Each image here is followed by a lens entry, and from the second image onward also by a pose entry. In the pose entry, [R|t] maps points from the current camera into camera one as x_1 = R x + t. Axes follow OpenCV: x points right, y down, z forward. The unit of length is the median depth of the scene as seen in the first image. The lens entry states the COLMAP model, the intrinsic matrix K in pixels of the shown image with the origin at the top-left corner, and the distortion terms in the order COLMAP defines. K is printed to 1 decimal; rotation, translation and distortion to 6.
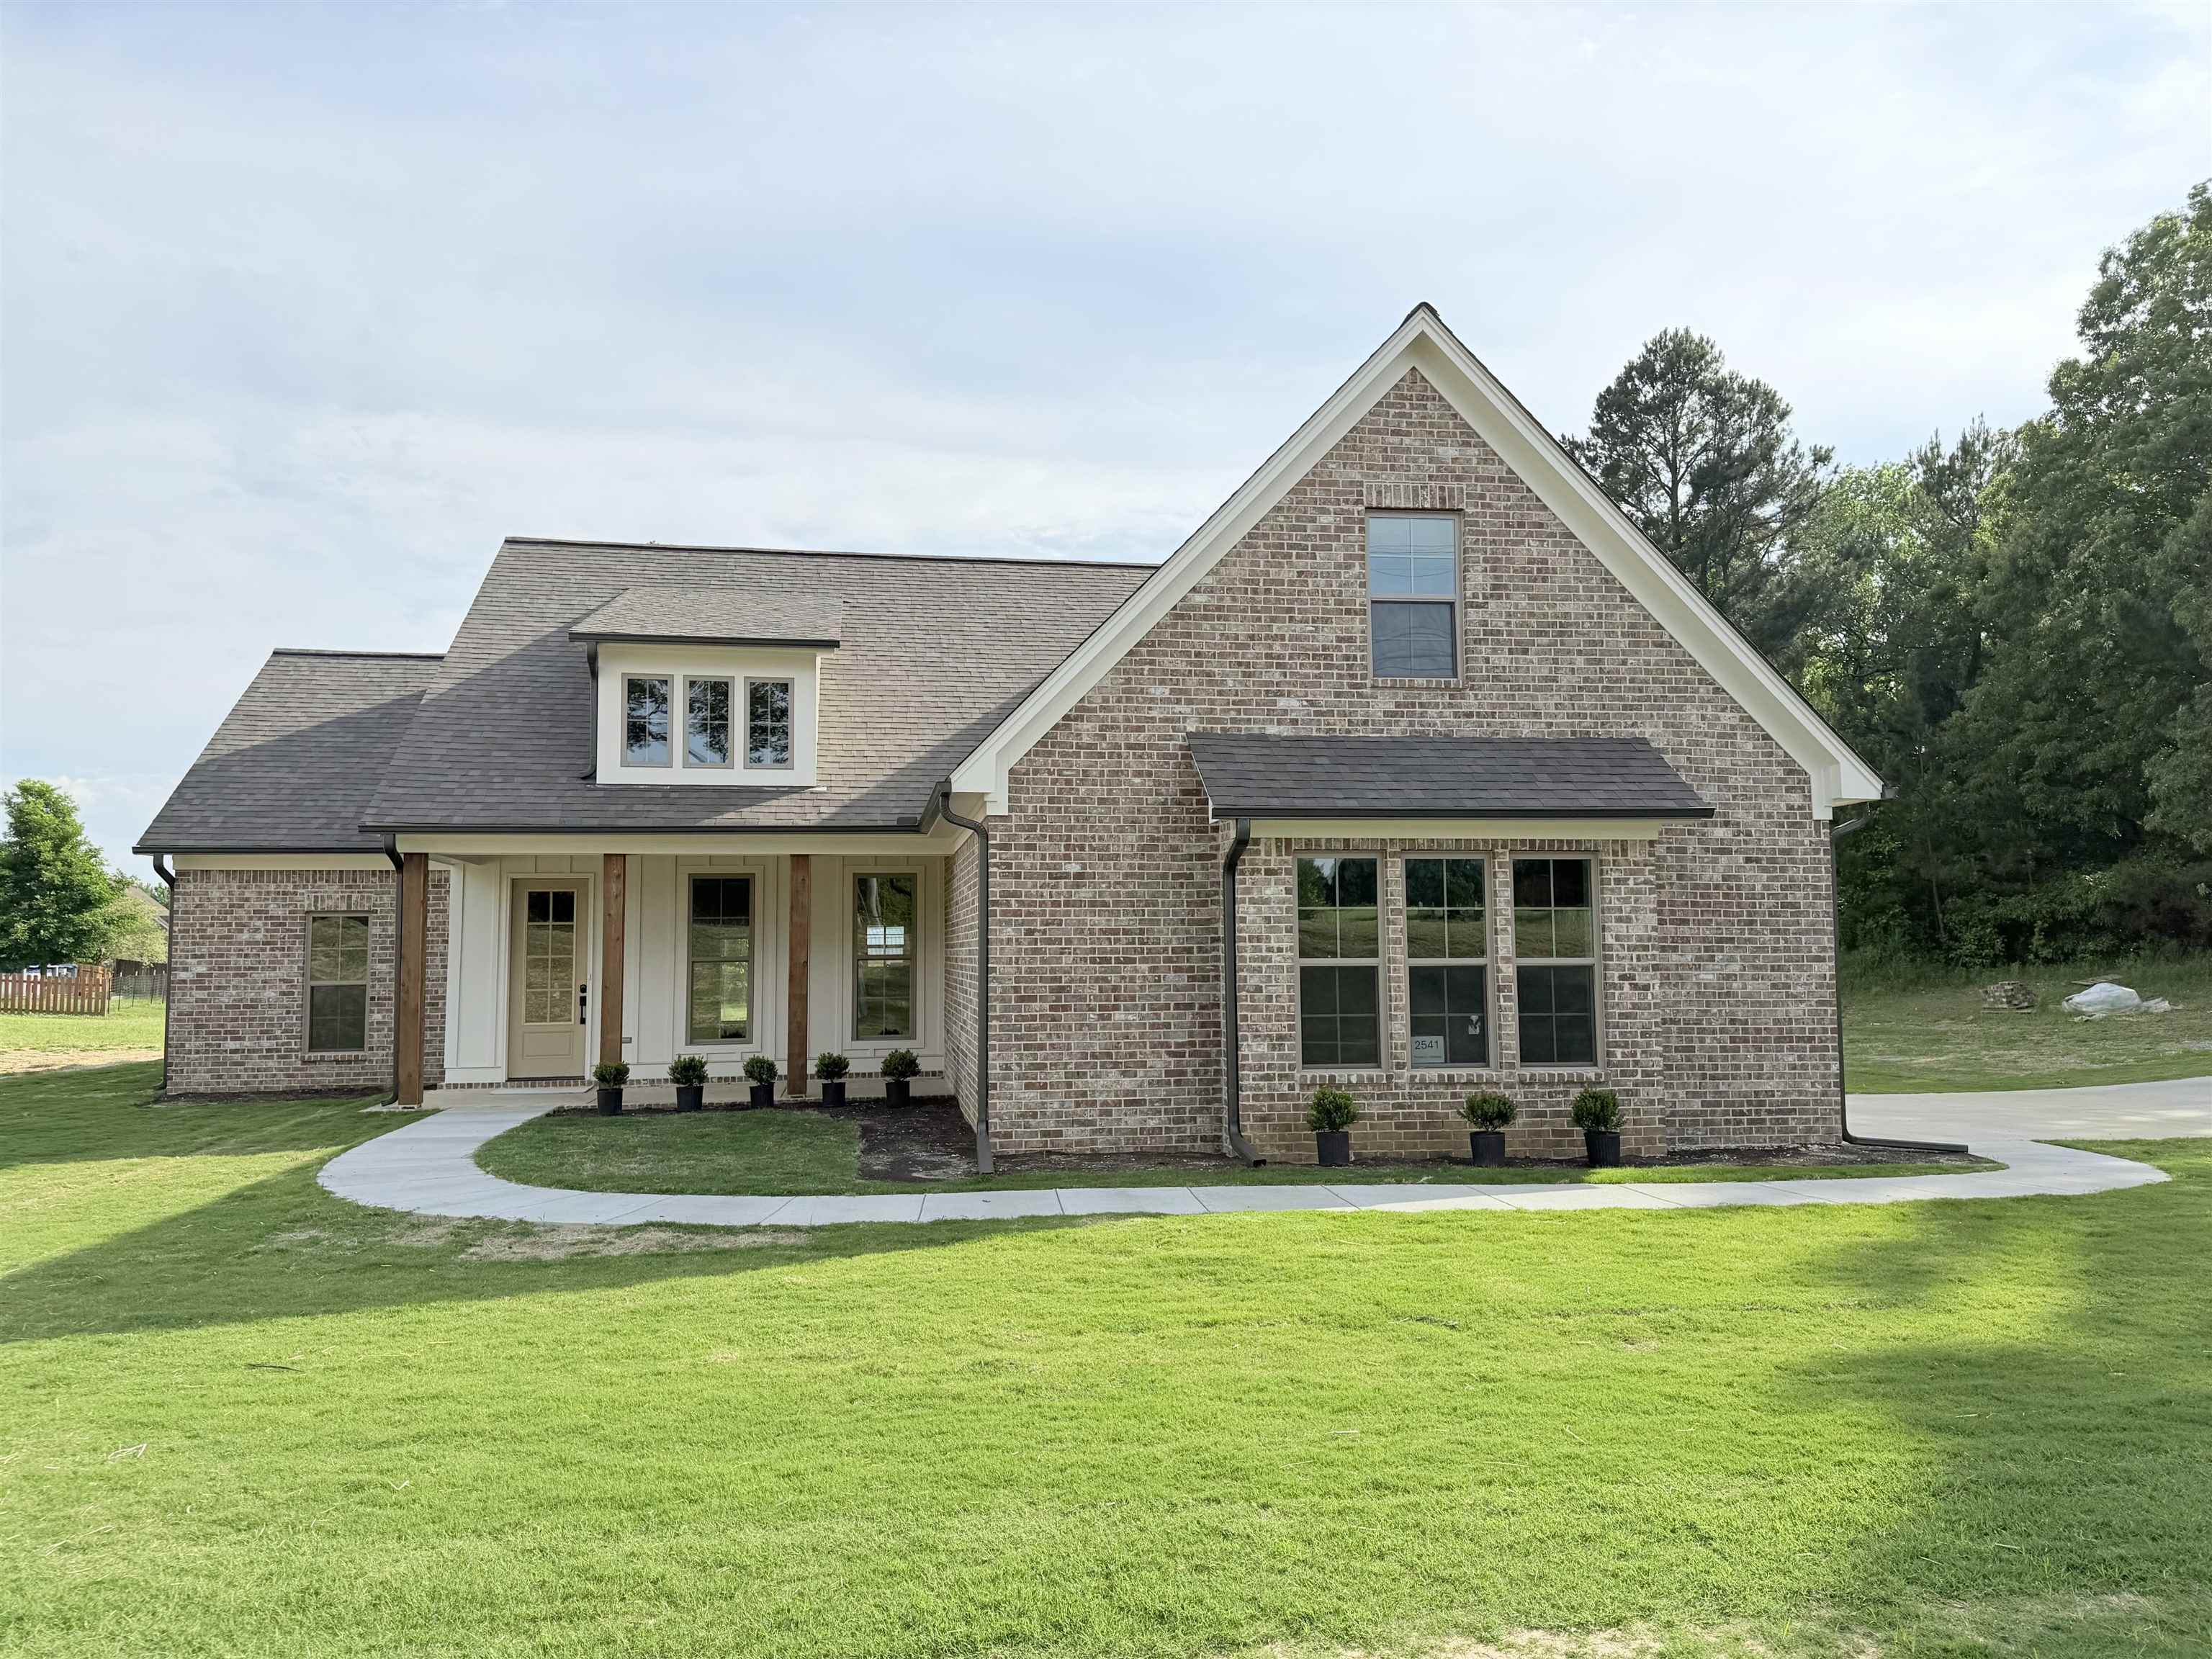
lens RADIAL K [[1549.5, 0, 1108.9], [0, 1549.5, 825.1], [0, 0, 1]] dist [0.074317, -0.039847]
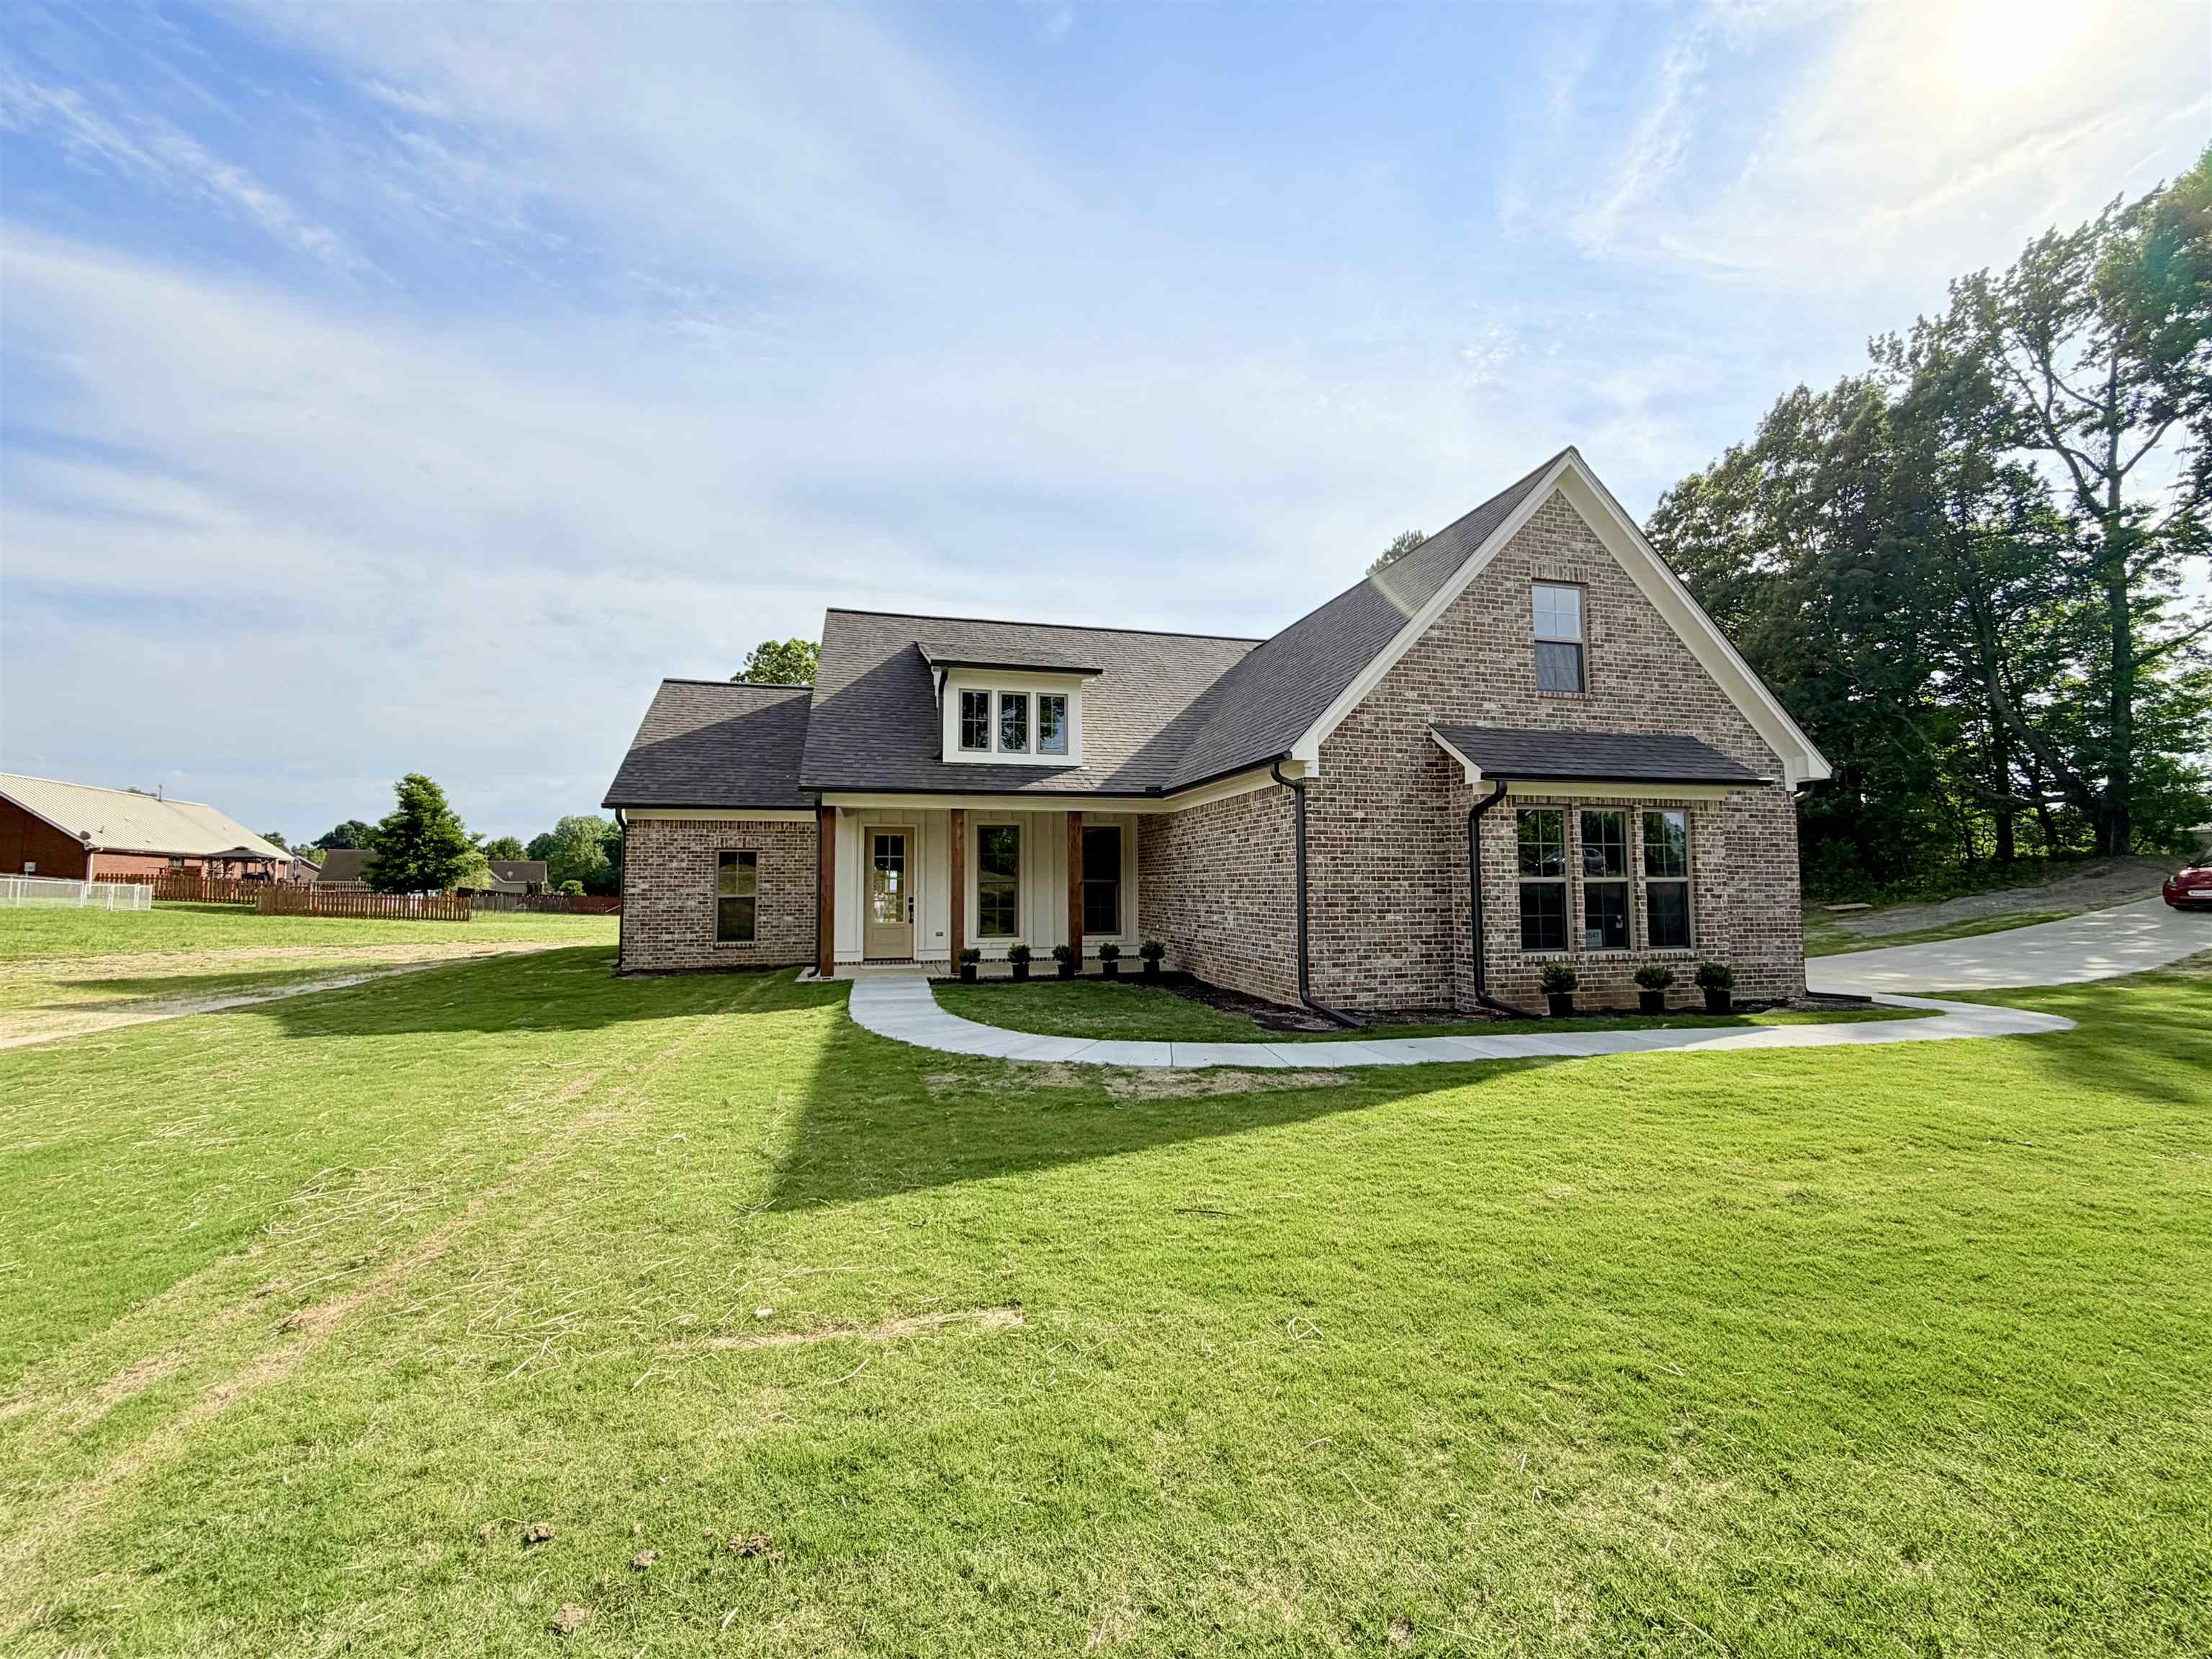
lens RADIAL K [[886.3, 0, 1104.2], [0, 886.3, 815.4], [0, 0, 1]] dist [-0.000701, 0.000434]
pose [[0.995492, 0.010954, 0.094207, -0.318824], [-0.010855, 0.999940, -0.001567, 0.030183], [-0.094218, 0.000537, 0.995551, 0.183576]]
